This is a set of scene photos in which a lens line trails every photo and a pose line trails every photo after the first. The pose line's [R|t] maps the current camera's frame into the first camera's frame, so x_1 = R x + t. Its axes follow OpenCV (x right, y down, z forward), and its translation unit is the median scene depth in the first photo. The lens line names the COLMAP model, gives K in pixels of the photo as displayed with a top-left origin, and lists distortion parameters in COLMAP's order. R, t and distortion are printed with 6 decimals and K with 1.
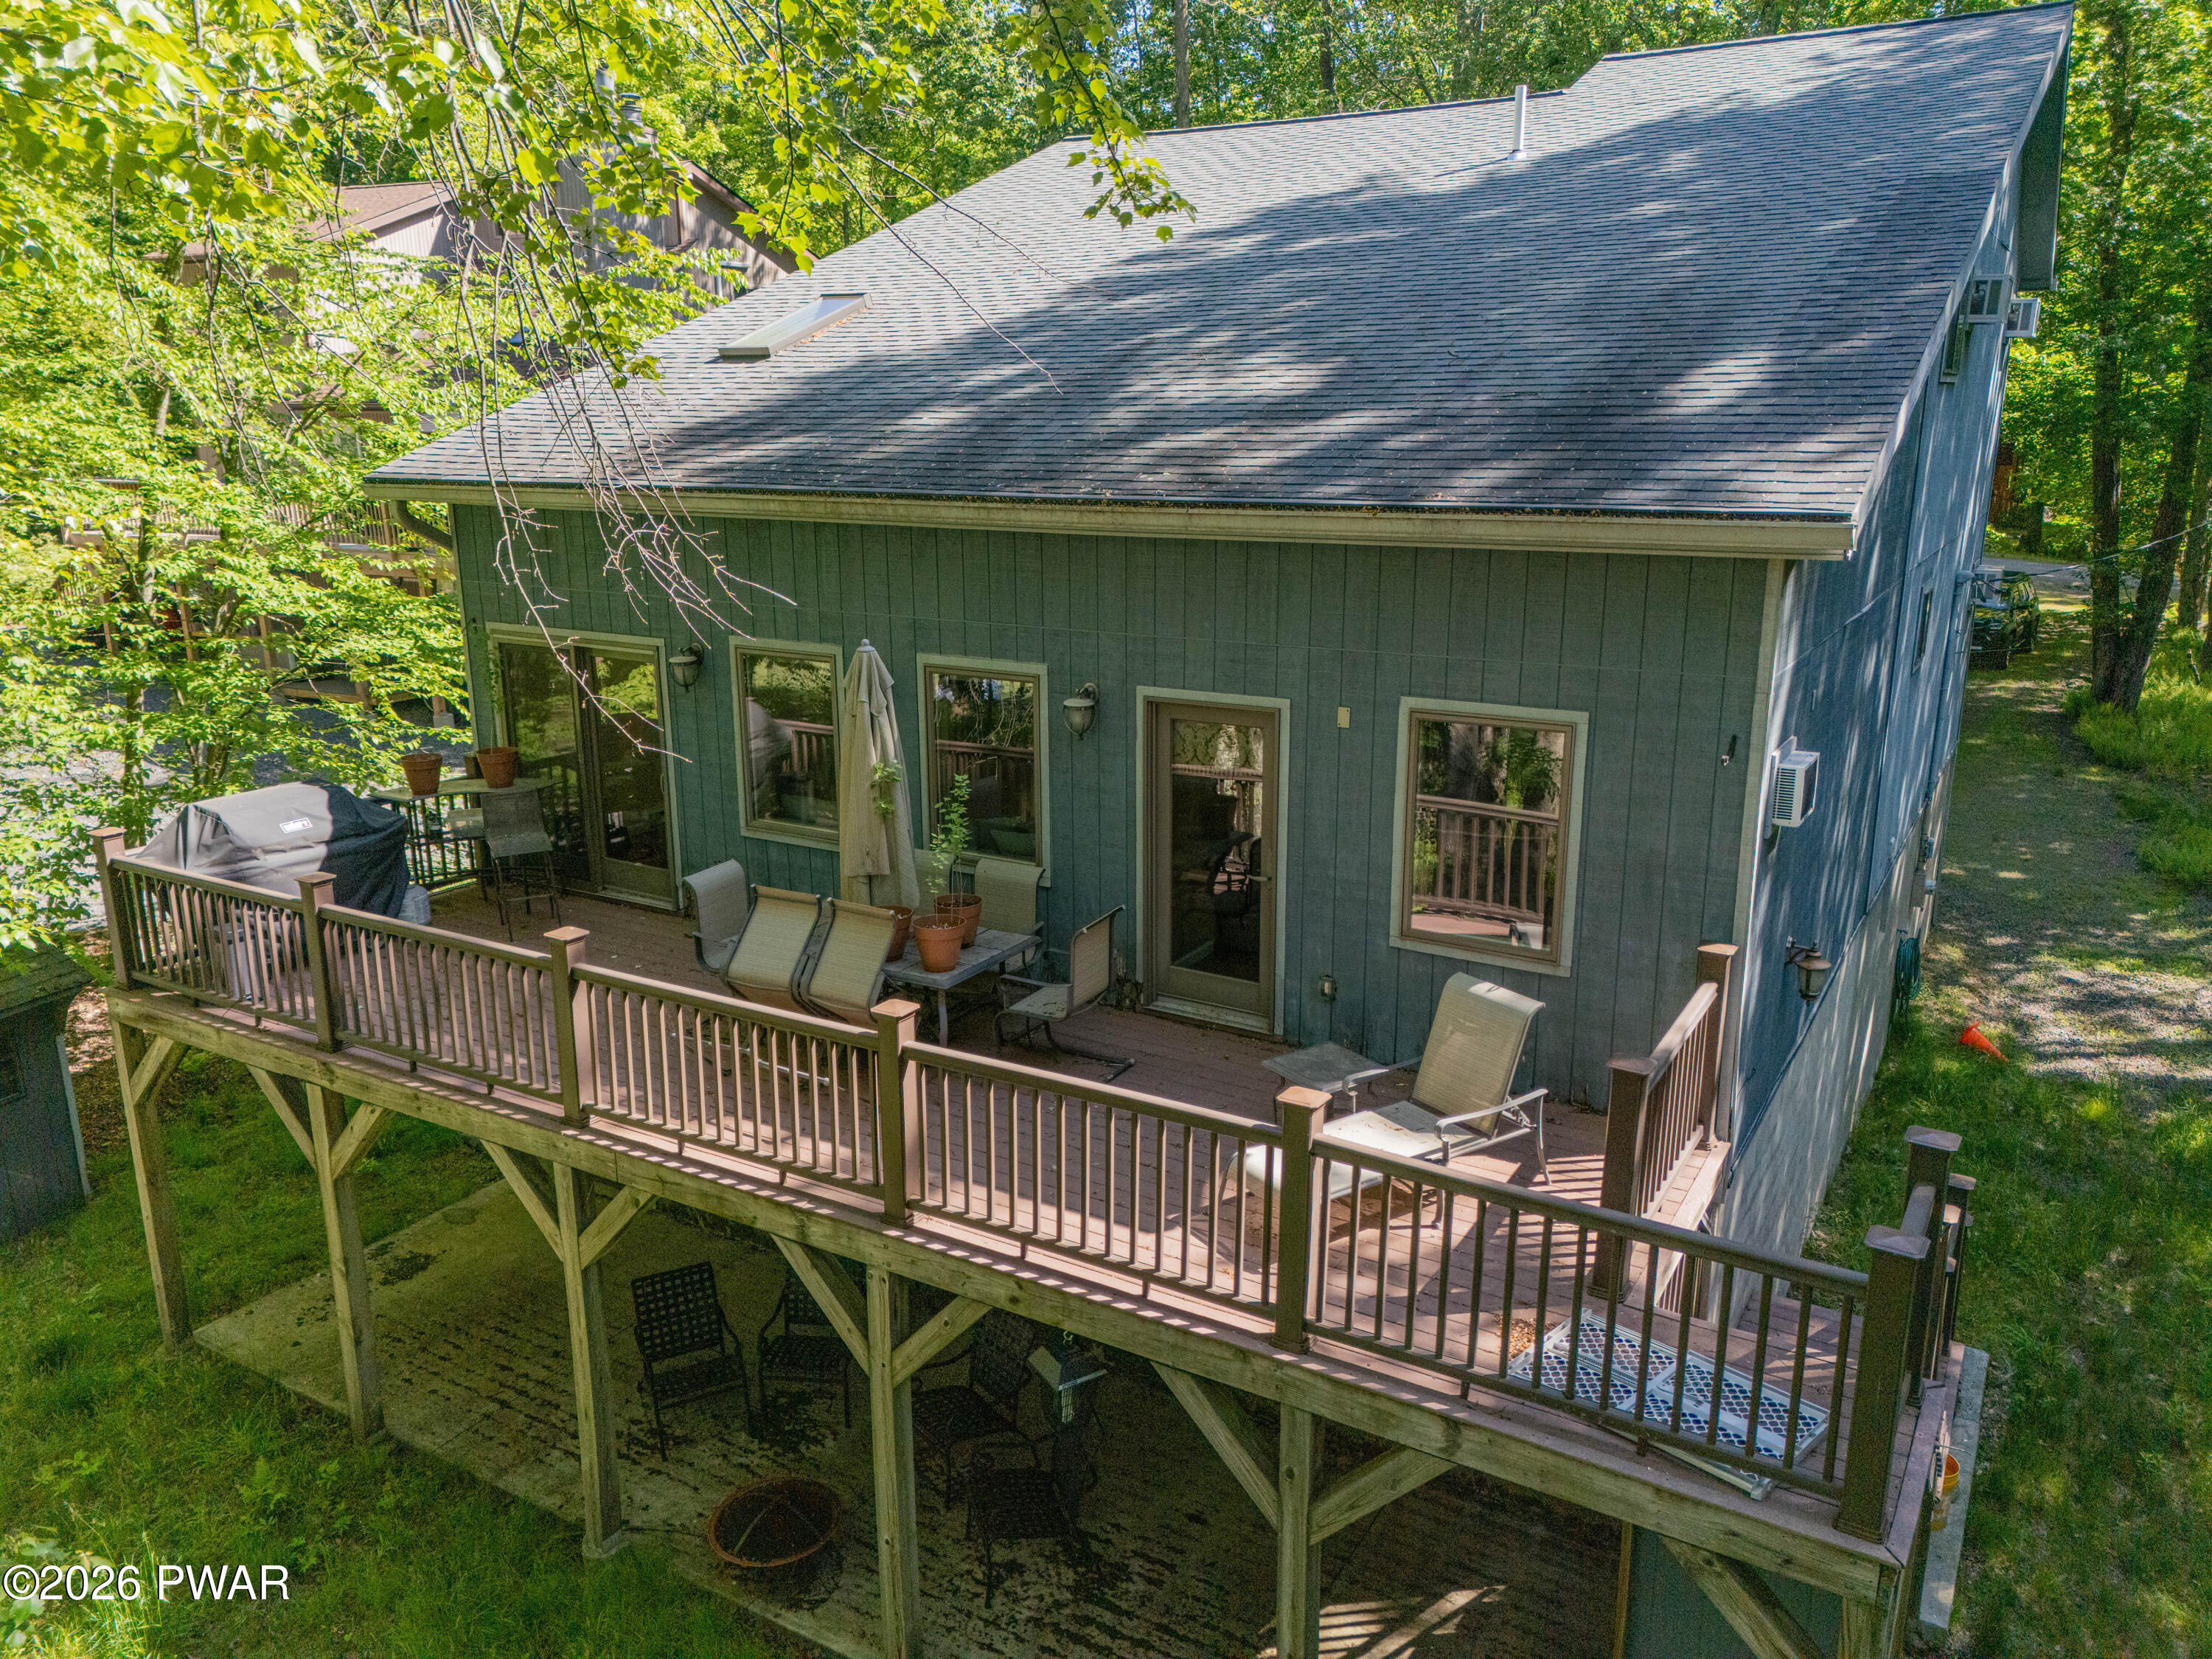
lens RADIAL K [[1623.0, 0, 1106.0], [0, 1623.0, 829.5], [0, 0, 1]] dist [0.075622, -0.065426]
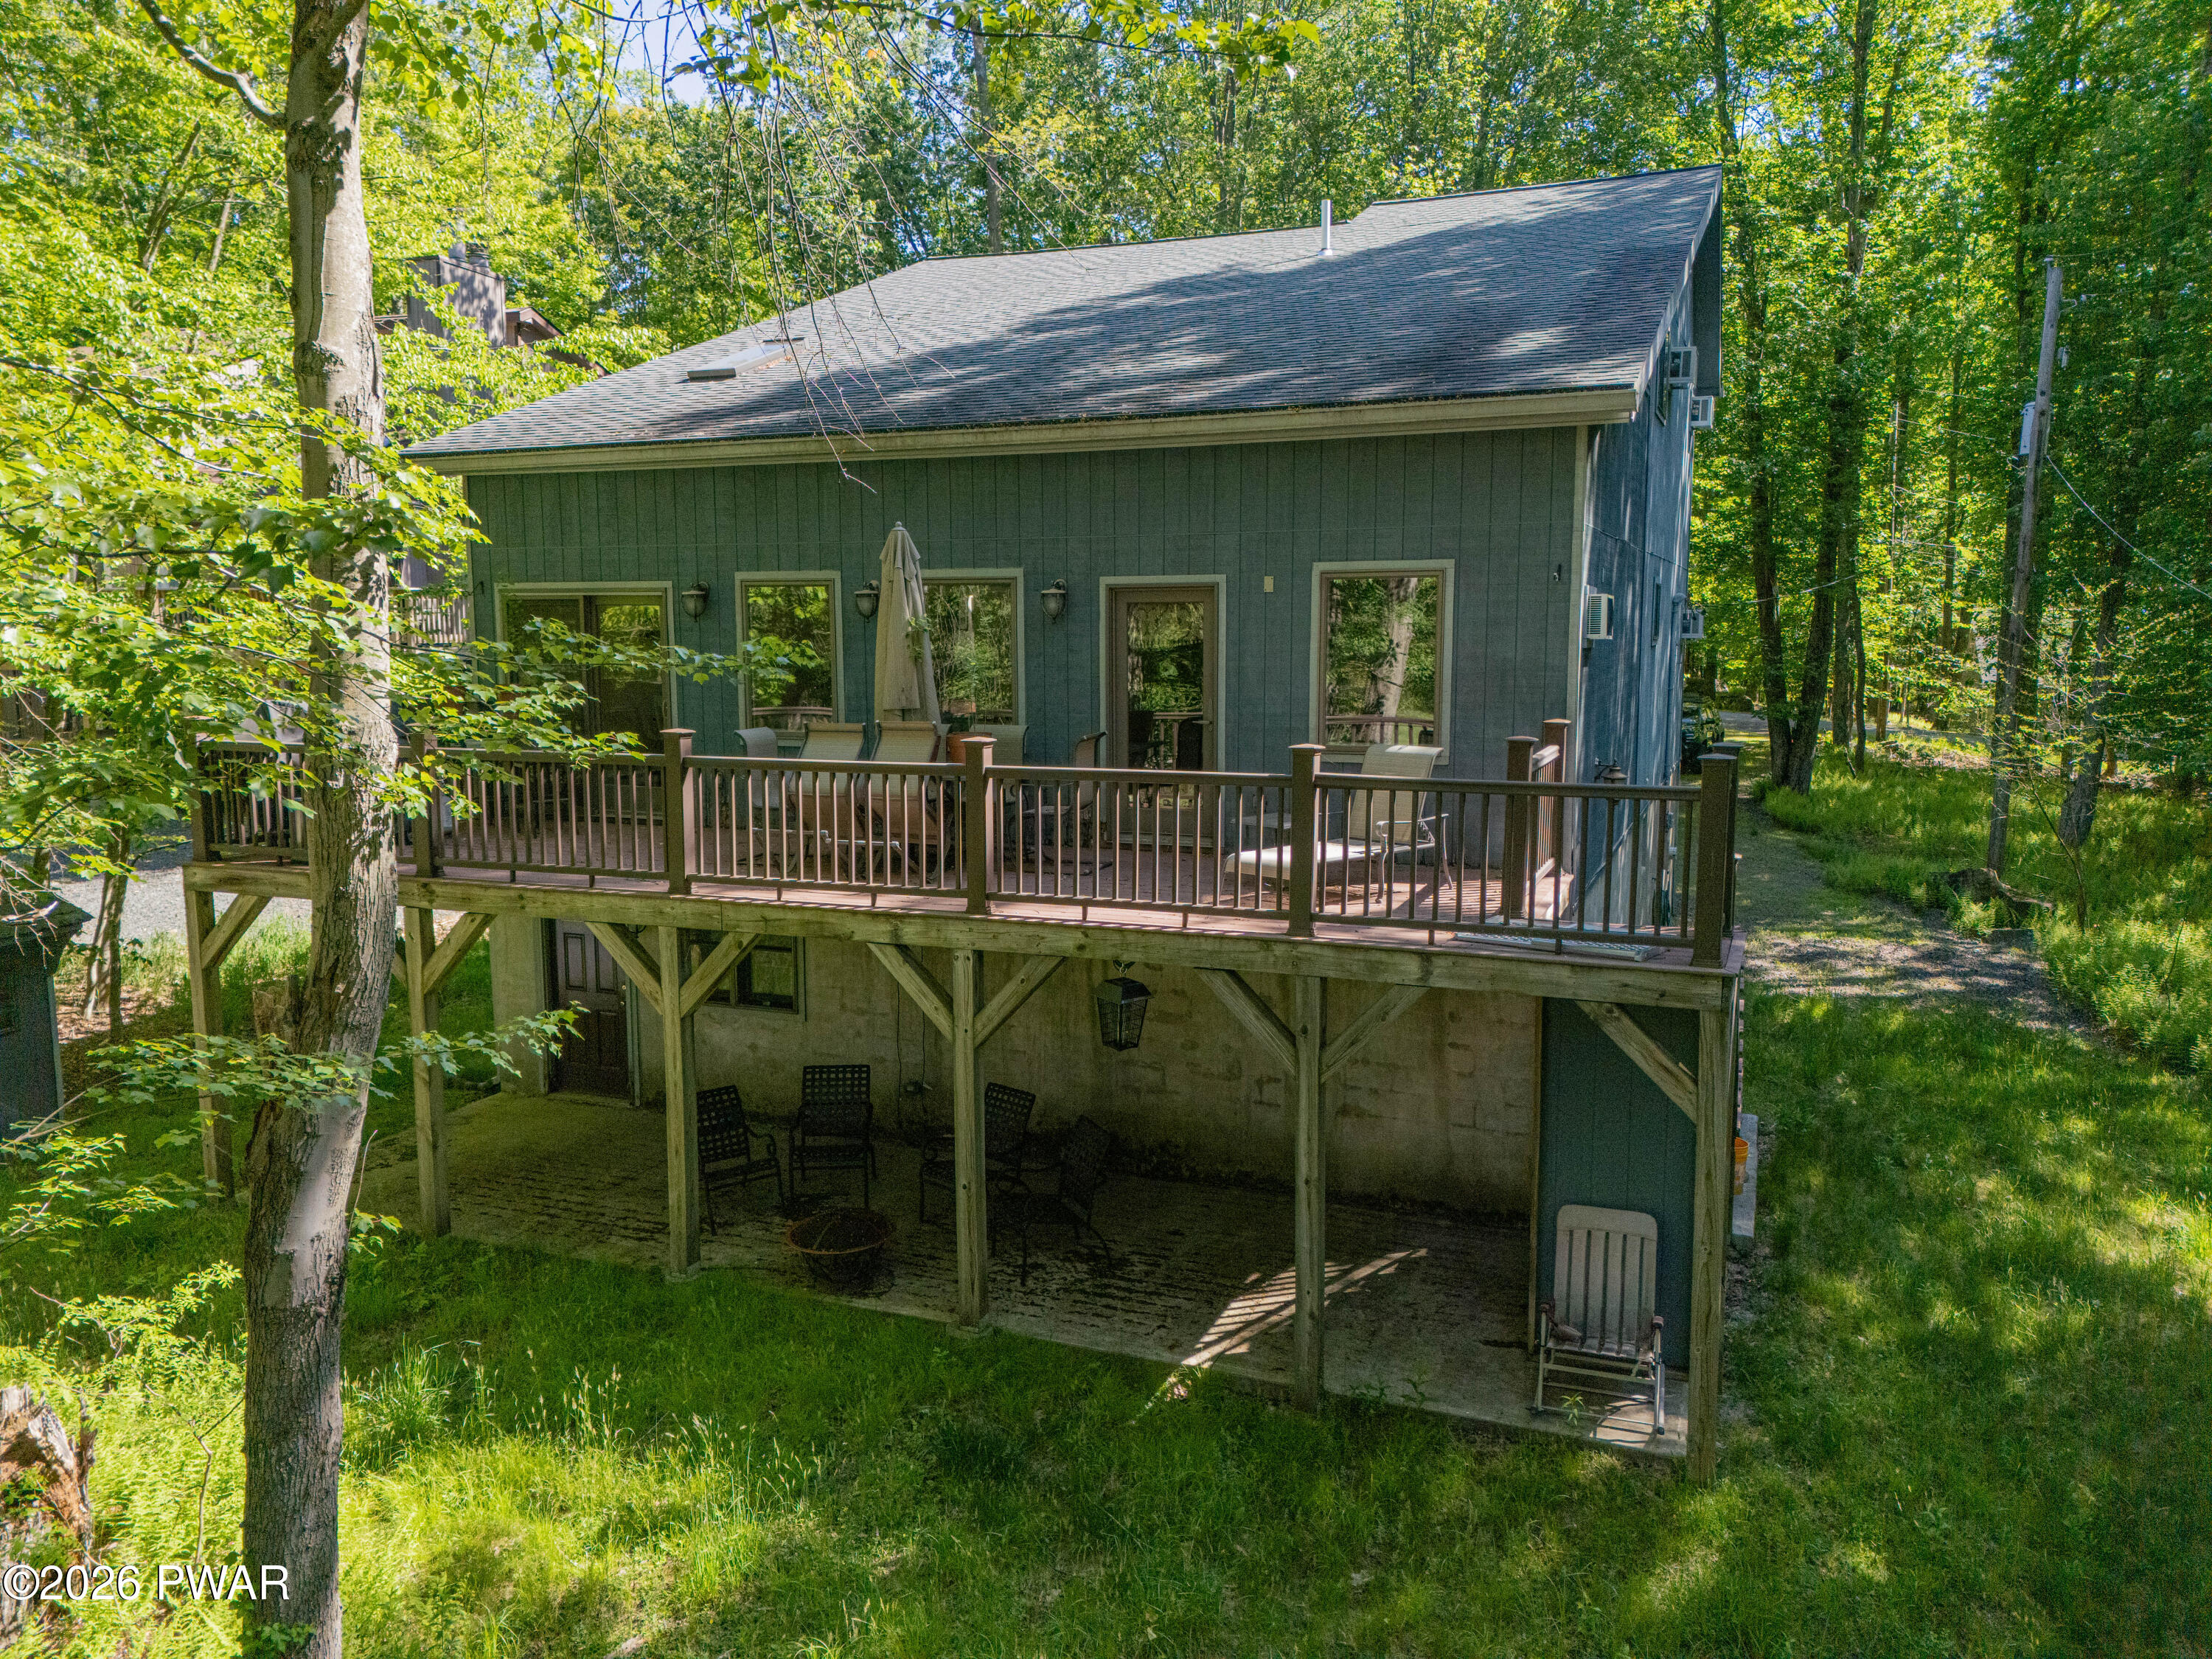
lens RADIAL K [[1623.0, 0, 1106.0], [0, 1623.0, 829.5], [0, 0, 1]] dist [0.075622, -0.065426]
pose [[0.987701, -0.017750, 0.155341, -0.188370], [0.037563, 0.991375, -0.125557, 0.283913], [-0.151773, 0.129848, 0.979849, -0.234050]]
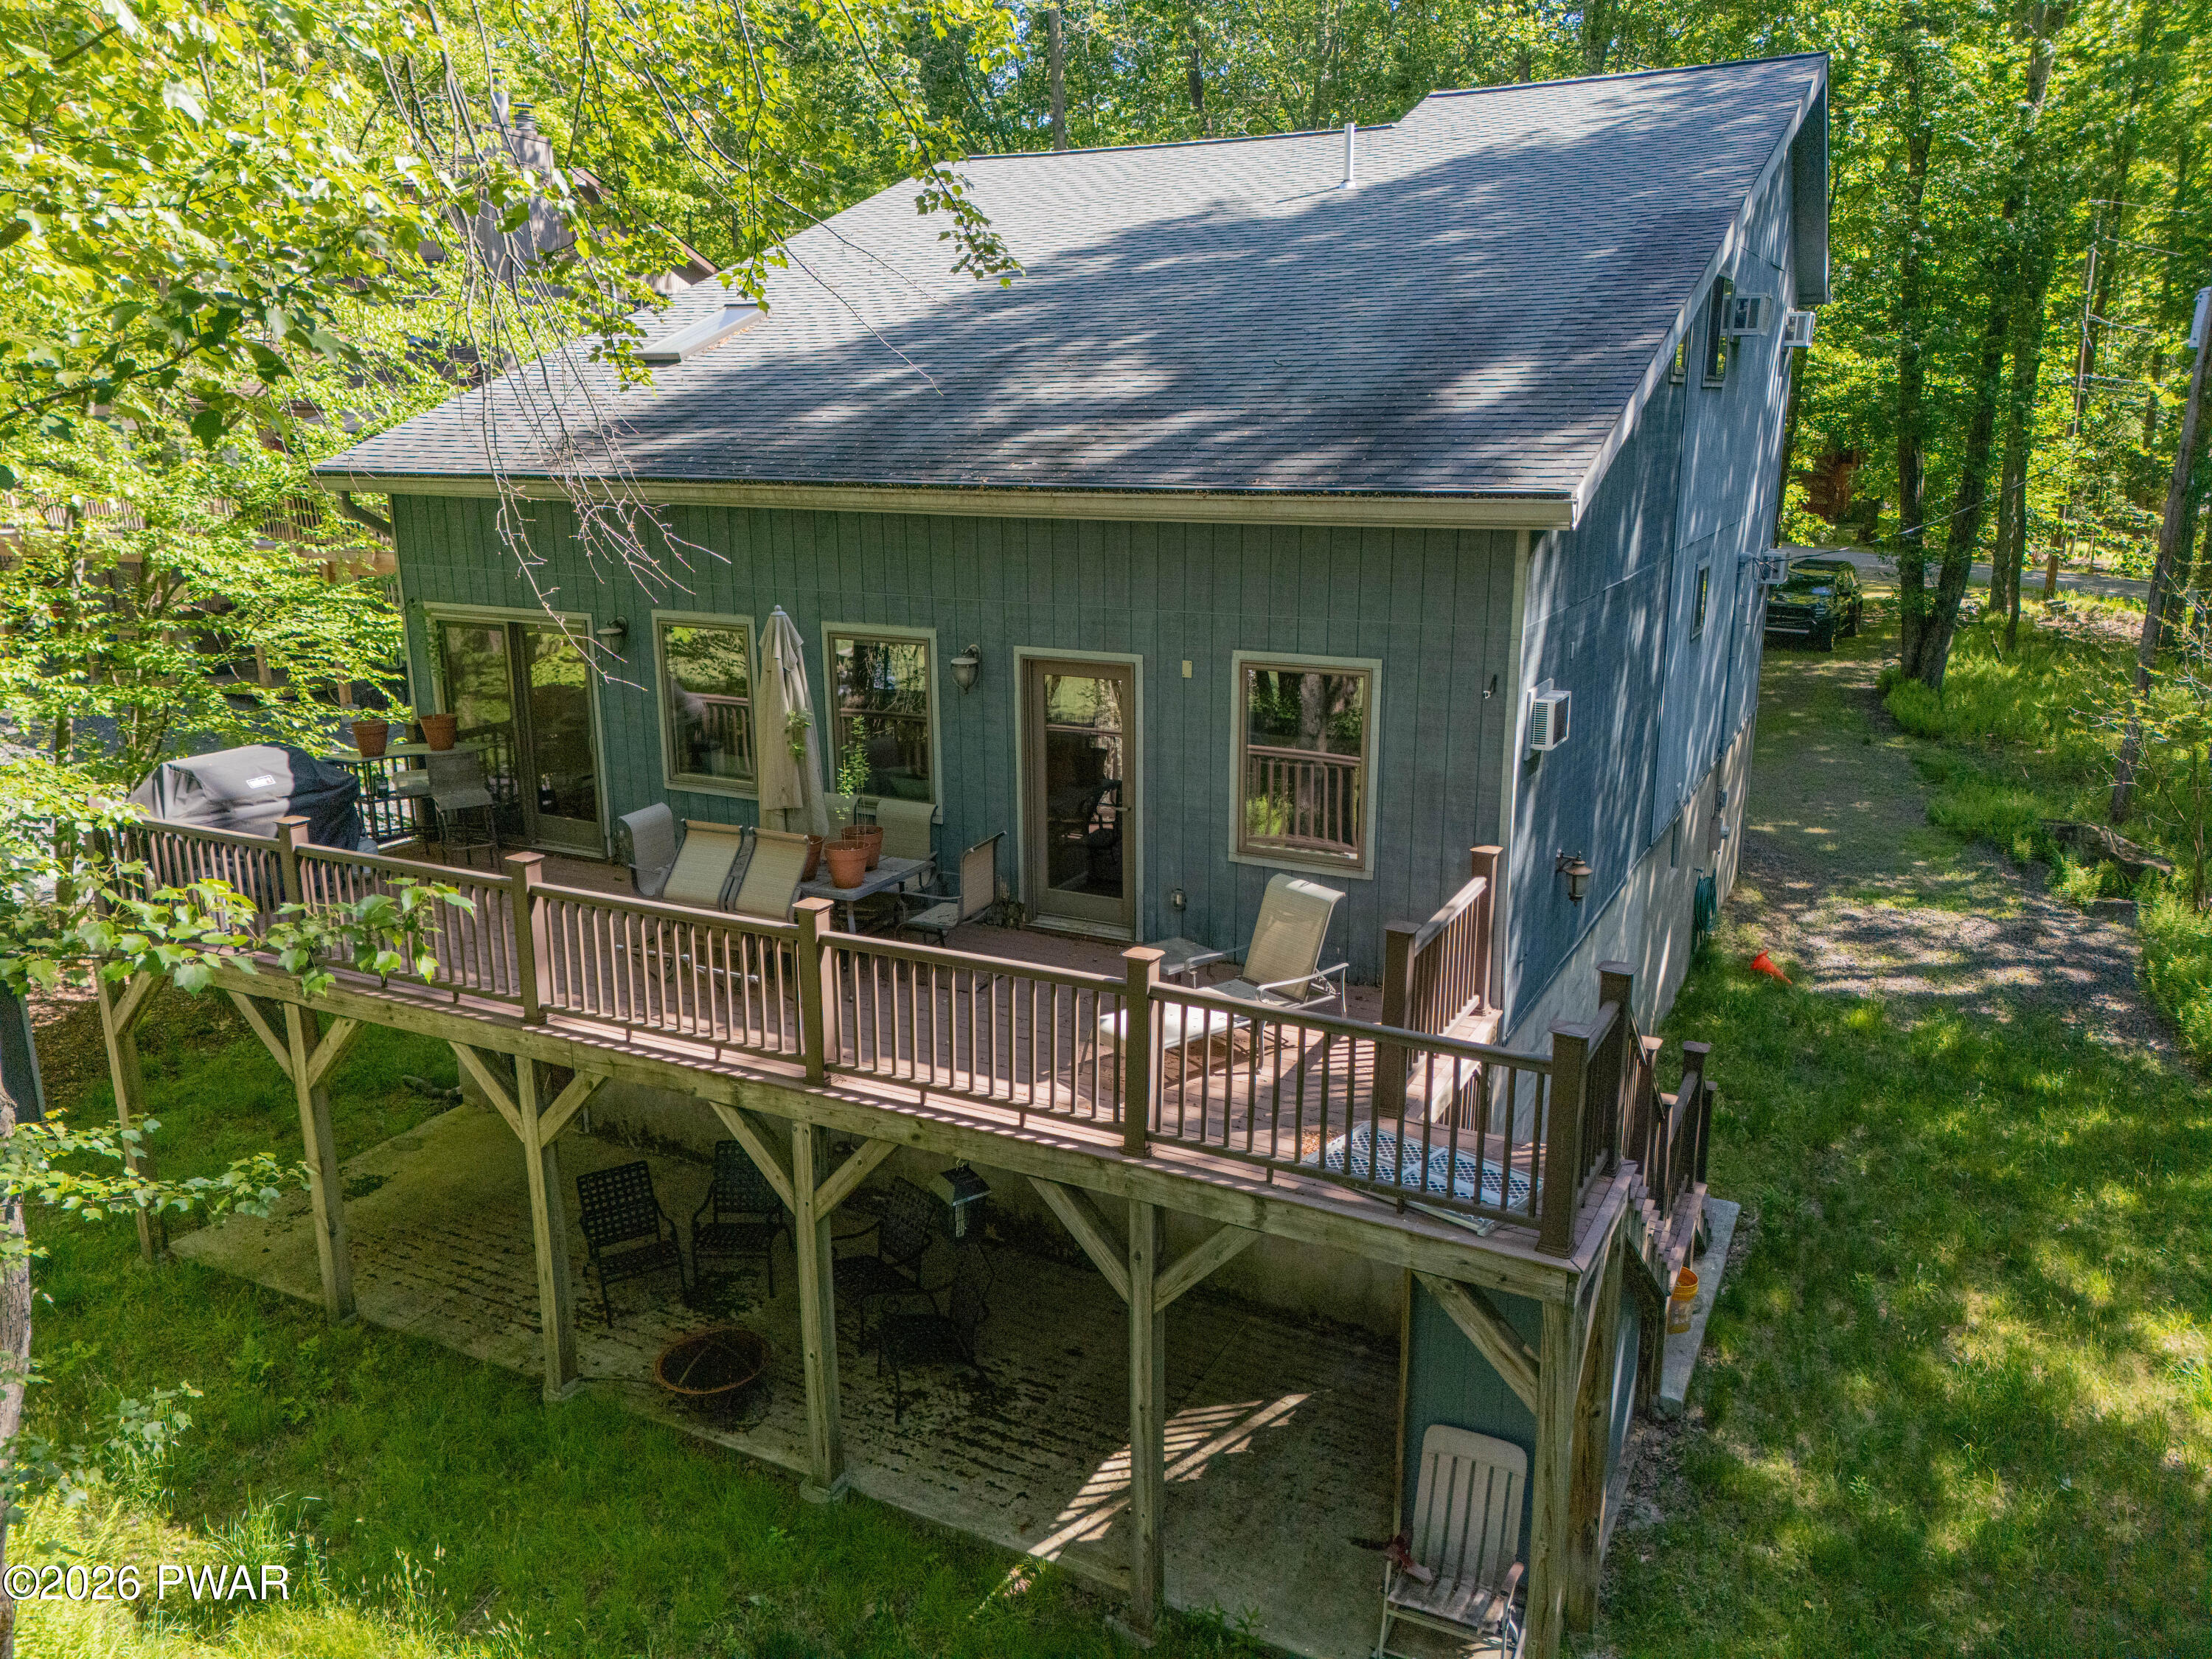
lens RADIAL K [[1623.0, 0, 1106.0], [0, 1623.0, 829.5], [0, 0, 1]] dist [0.075622, -0.065426]
pose [[0.997903, -0.016379, 0.062615, 0.010684], [0.016375, 0.999866, 0.000581, 0.046477], [-0.062616, 0.000445, 0.998038, -0.179515]]
